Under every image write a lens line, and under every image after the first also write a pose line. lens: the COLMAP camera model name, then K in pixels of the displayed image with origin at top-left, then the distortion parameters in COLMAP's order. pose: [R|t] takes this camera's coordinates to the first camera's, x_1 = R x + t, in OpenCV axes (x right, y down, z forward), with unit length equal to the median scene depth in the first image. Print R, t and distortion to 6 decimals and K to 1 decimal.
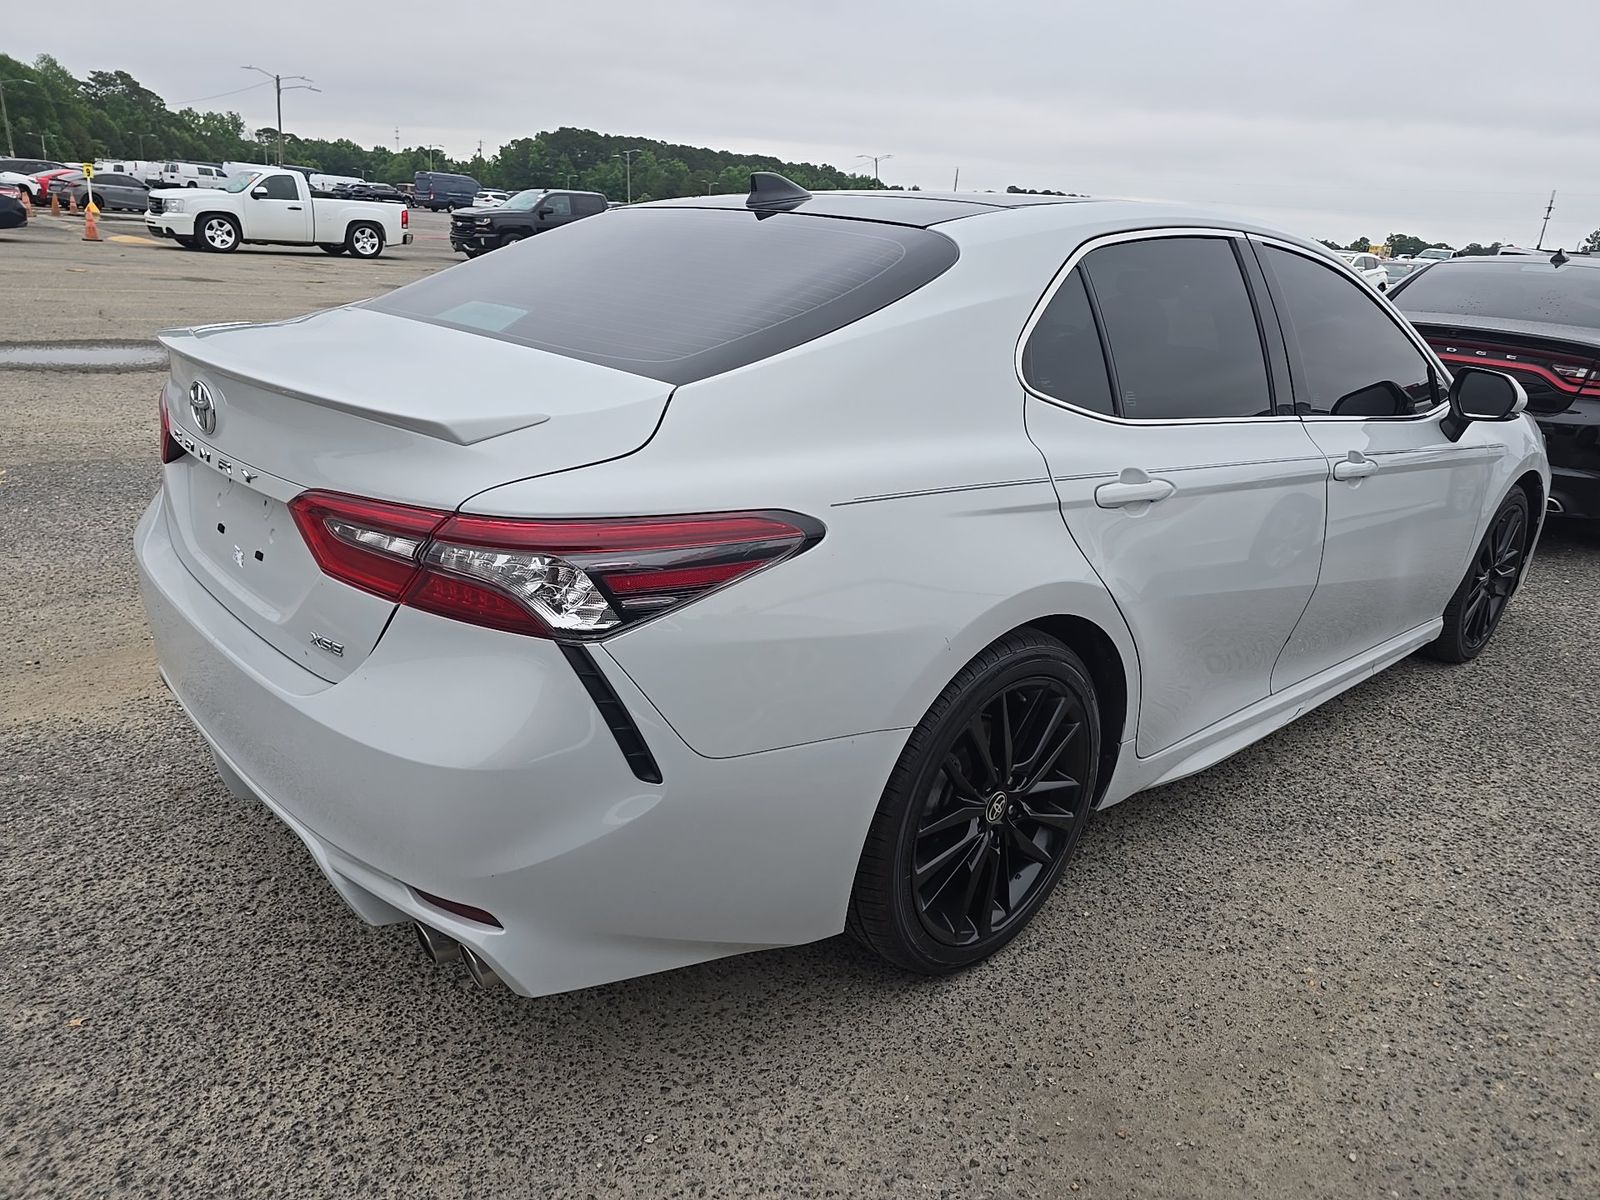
lens RADIAL K [[1084.3, 0, 803.1], [0, 1084.3, 597.6], [0, 0, 1]] dist [0.052788, -0.067598]
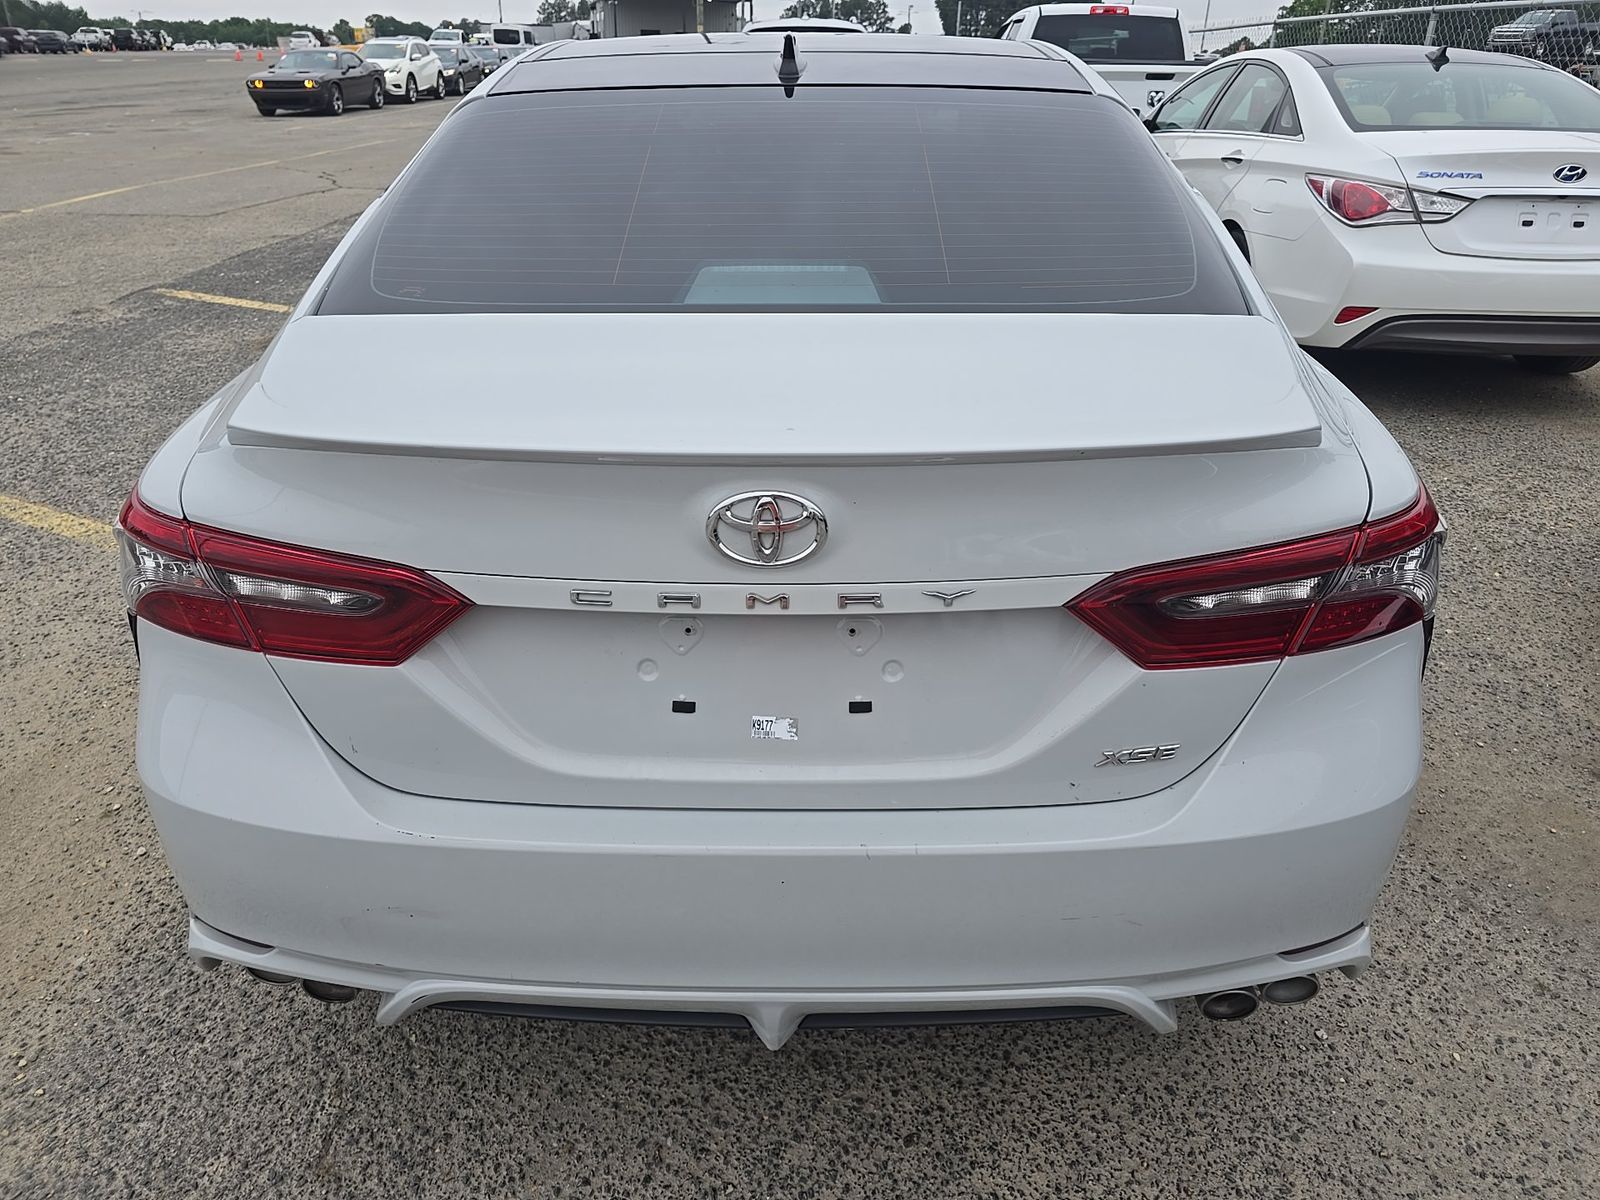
lens RADIAL K [[1084.3, 0, 803.1], [0, 1084.3, 597.6], [0, 0, 1]] dist [0.052788, -0.067598]
pose [[0.683810, -0.380966, 0.622310, -0.939875], [0.273037, 0.924512, 0.265948, -0.297958], [-0.676650, -0.011945, 0.736208, 0.547979]]
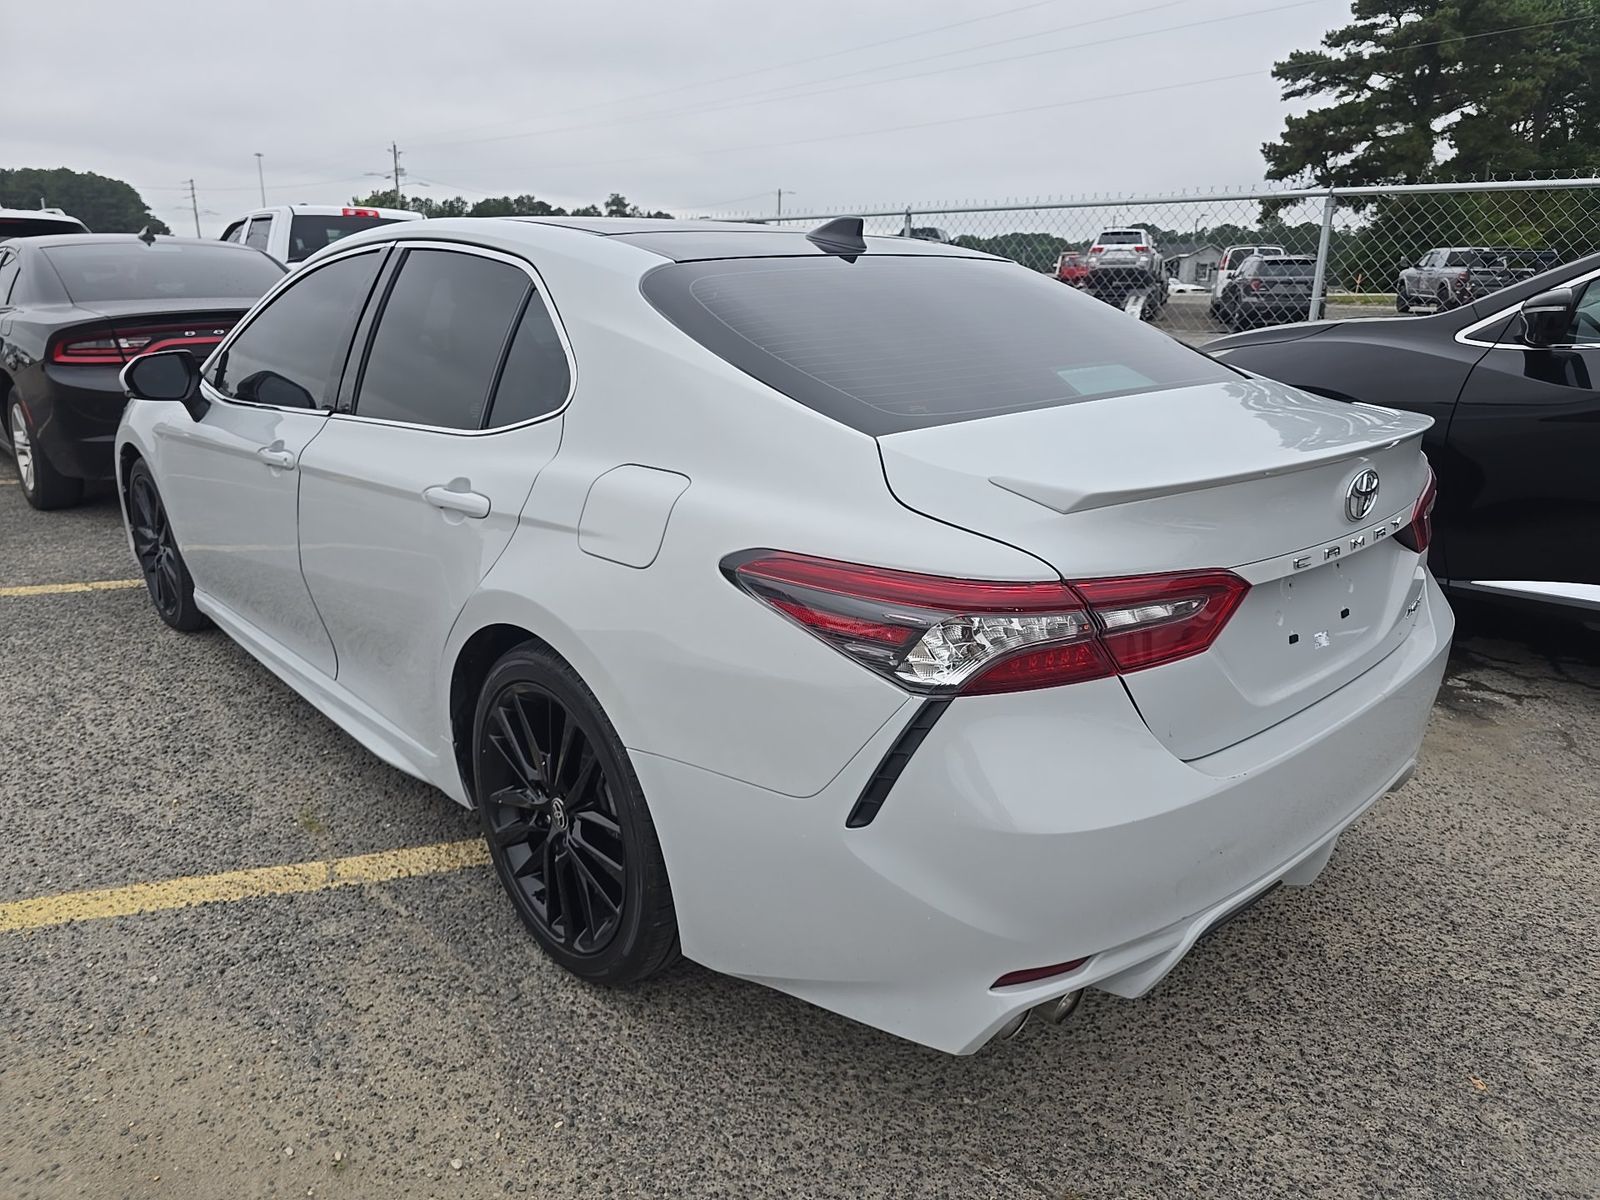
lens RADIAL K [[1084.3, 0, 803.1], [0, 1084.3, 597.6], [0, 0, 1]] dist [0.052788, -0.067598]
pose [[-0.003957, -0.355035, 0.934844, -1.531084], [0.310847, 0.888102, 0.338599, -0.594524], [-0.950452, 0.291933, 0.106848, 1.425124]]
